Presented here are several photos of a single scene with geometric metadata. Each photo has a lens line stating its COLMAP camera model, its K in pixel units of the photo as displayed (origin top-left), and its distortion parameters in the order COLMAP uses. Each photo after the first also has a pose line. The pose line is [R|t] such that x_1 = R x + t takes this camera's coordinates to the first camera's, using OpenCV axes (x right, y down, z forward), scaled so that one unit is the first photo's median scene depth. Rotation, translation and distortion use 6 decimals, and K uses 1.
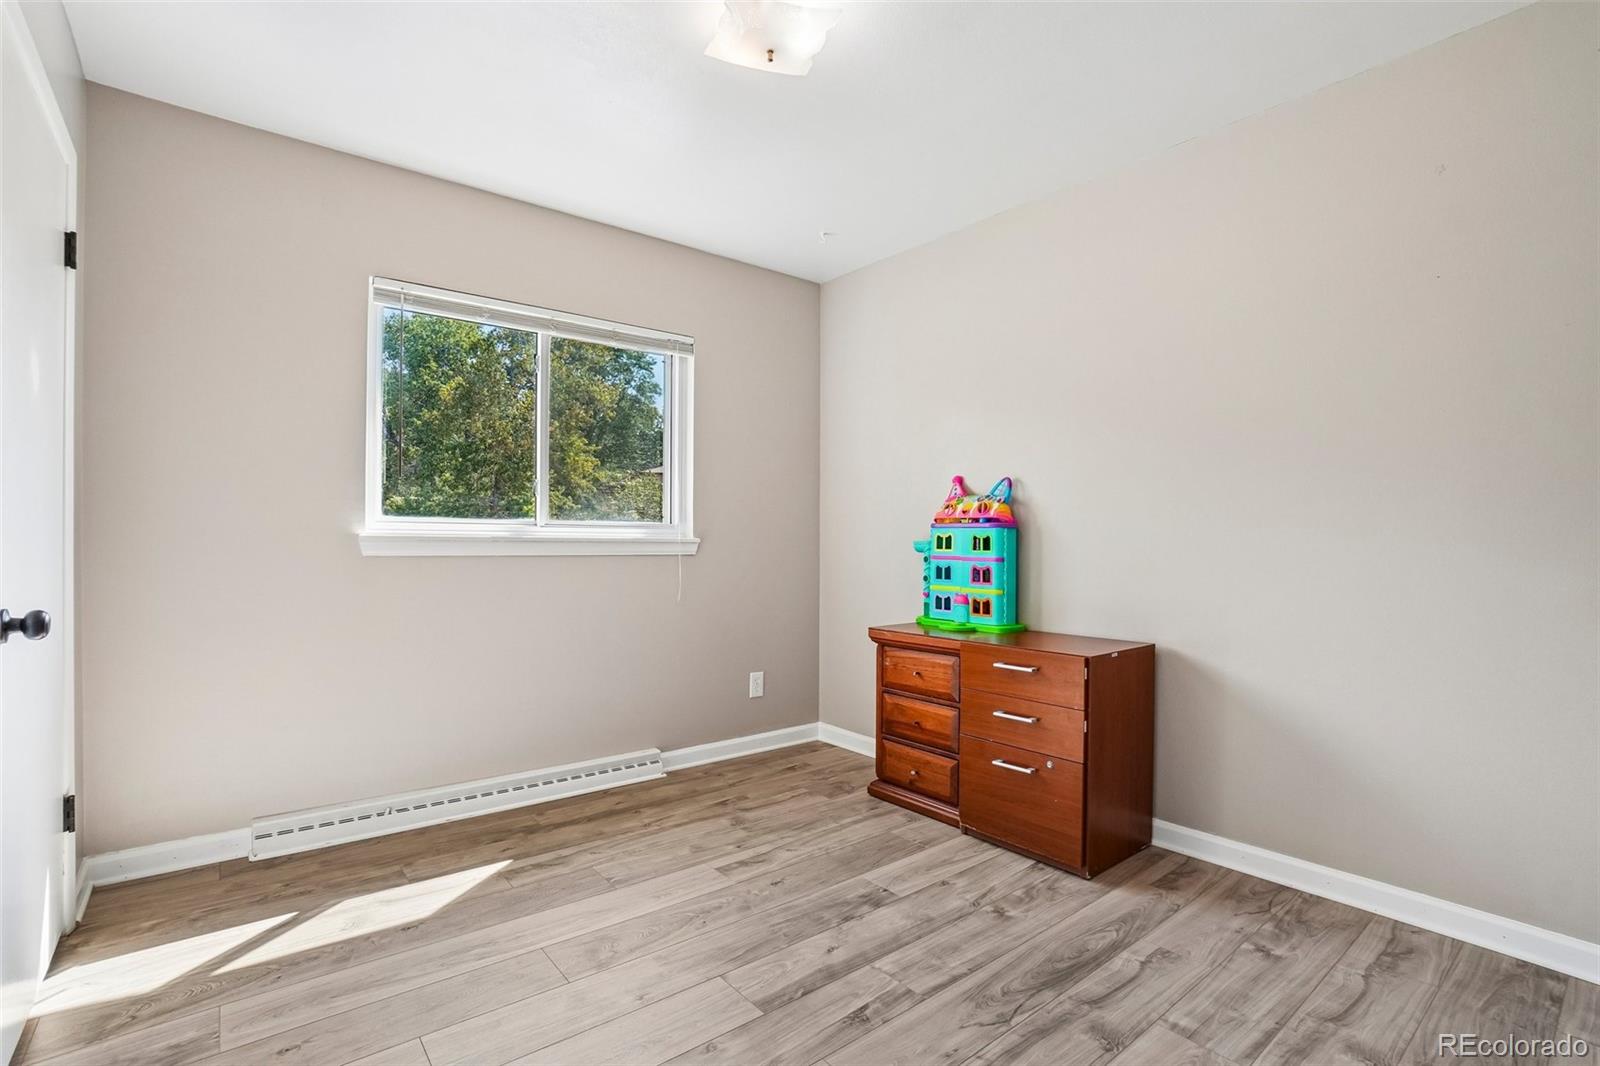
lens RADIAL K [[730.1, 0, 799.0], [0, 730.1, 540.3], [0, 0, 1]] dist [-0.010439, 0.002359]
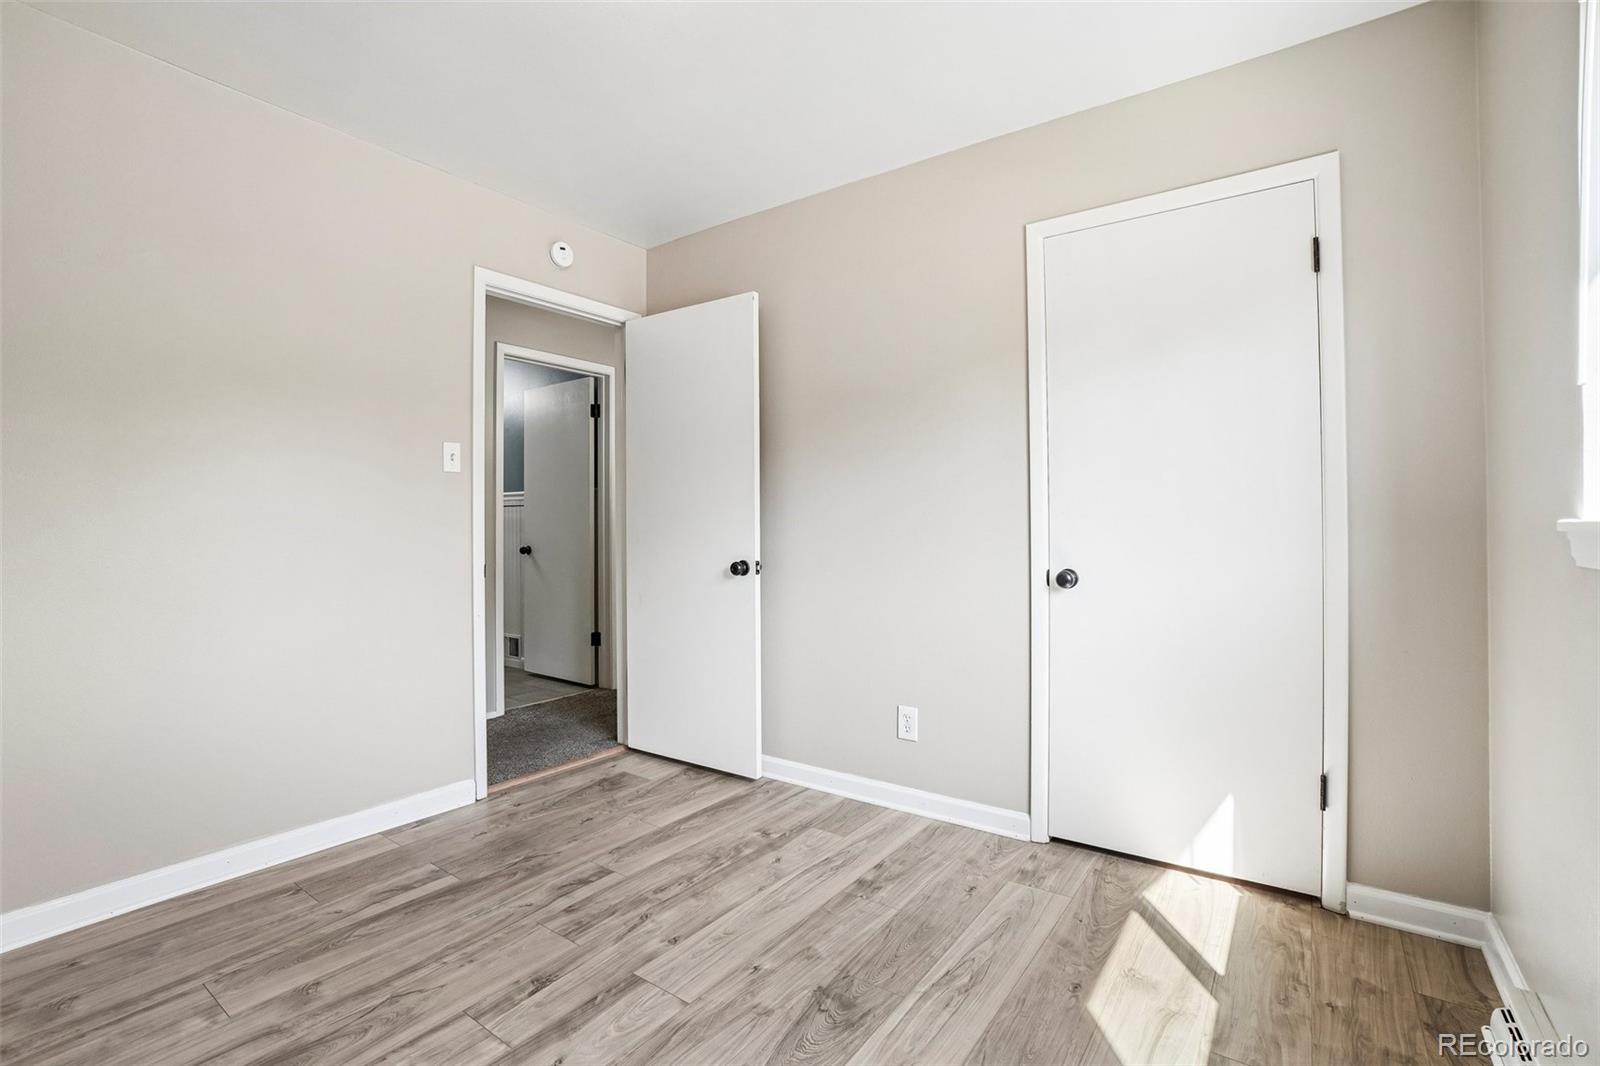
lens RADIAL K [[730.1, 0, 803.3], [0, 730.1, 524.5], [0, 0, 1]] dist [-0.010439, 0.002359]
pose [[-0.961457, -0.001038, -0.274952, 0.006482], [-0.000162, 0.999995, -0.003212, -0.008503], [0.274954, -0.003044, -0.961452, 2.028935]]
